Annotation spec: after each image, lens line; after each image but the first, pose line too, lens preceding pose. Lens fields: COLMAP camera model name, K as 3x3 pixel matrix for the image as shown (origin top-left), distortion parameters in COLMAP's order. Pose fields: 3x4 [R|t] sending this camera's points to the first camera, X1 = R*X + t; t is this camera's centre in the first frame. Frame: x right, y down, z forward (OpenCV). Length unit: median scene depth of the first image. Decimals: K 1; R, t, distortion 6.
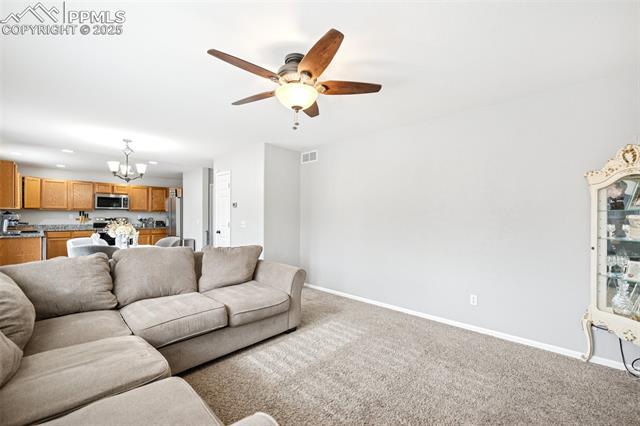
lens RADIAL K [[270.5, 0, 320.4], [0, 270.5, 217.2], [0, 0, 1]] dist [0.001274, 0.000229]
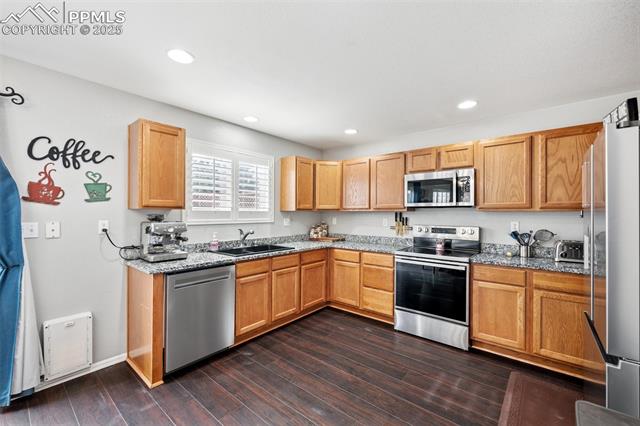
lens RADIAL K [[269.1, 0, 320.0], [0, 269.1, 213.0], [0, 0, 1]] dist [-0.000755, -0.000216]
pose [[0.068712, -0.008718, -0.997598, -0.369288], [-0.008419, 0.999921, -0.009319, -0.015067], [0.997601, 0.009039, 0.068633, 0.804262]]
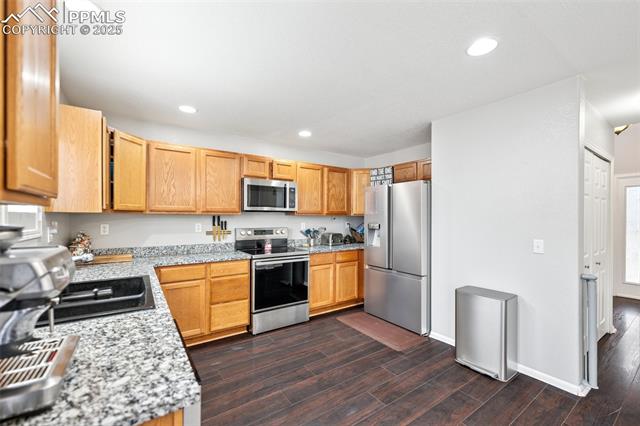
lens RADIAL K [[270.5, 0, 320.4], [0, 270.5, 217.2], [0, 0, 1]] dist [0.001274, 0.000229]
pose [[0.981406, -0.004127, -0.191898, -0.602563], [0.002861, 0.999972, -0.006873, -0.015850], [0.191922, 0.006196, 0.981391, 0.559821]]
